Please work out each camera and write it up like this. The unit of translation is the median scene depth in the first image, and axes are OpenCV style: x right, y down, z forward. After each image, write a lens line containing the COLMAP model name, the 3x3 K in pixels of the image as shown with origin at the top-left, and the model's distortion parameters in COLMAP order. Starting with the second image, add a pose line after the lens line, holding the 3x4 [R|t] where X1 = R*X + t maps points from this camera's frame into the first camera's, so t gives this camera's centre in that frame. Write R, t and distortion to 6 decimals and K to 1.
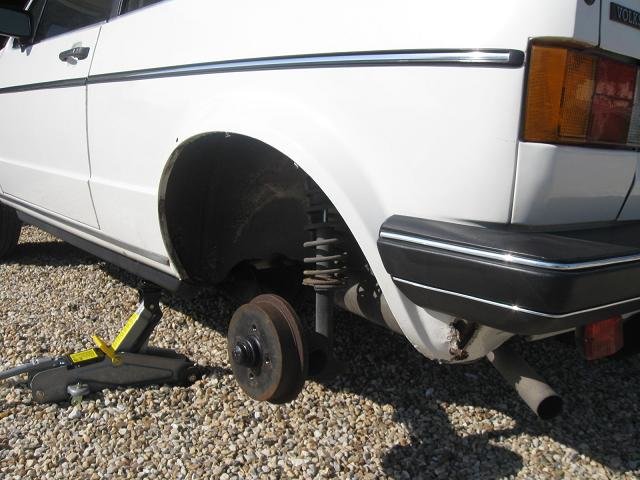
lens RADIAL K [[661.1, 0, 317.6], [0, 661.1, 243.7], [0, 0, 1]] dist [-0.113972, 0.000000]
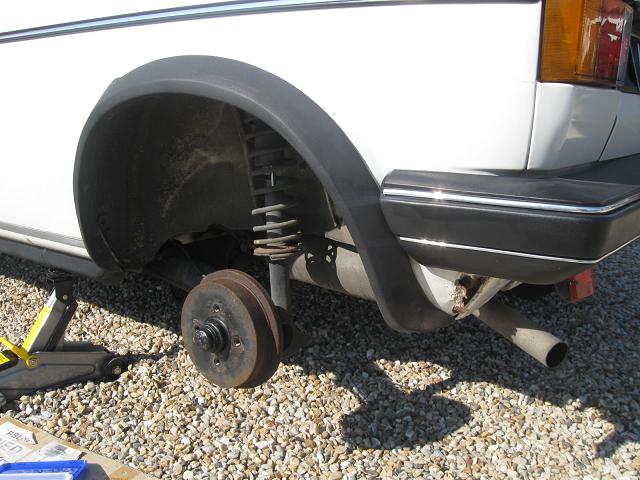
lens RADIAL K [[661.1, 0, 317.7], [0, 661.1, 239.4], [0, 0, 1]] dist [-0.113972, 0.000000]
pose [[0.971789, -0.091752, 0.217274, -0.121777], [0.081407, 0.995100, 0.056115, -0.004478], [-0.221358, -0.036844, 0.974496, 0.079588]]
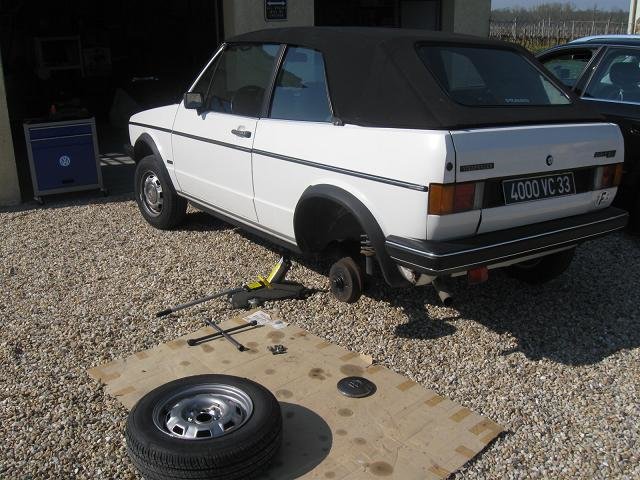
lens RADIAL K [[655.5, 0, 320.8], [0, 655.5, 240.2], [0, 0, 1]] dist [-0.107352, 0.000000]
pose [[0.995362, -0.015992, -0.094857, 0.052238], [0.025561, 0.994606, 0.100531, -0.196078], [0.092737, -0.102489, 0.990402, -1.157150]]
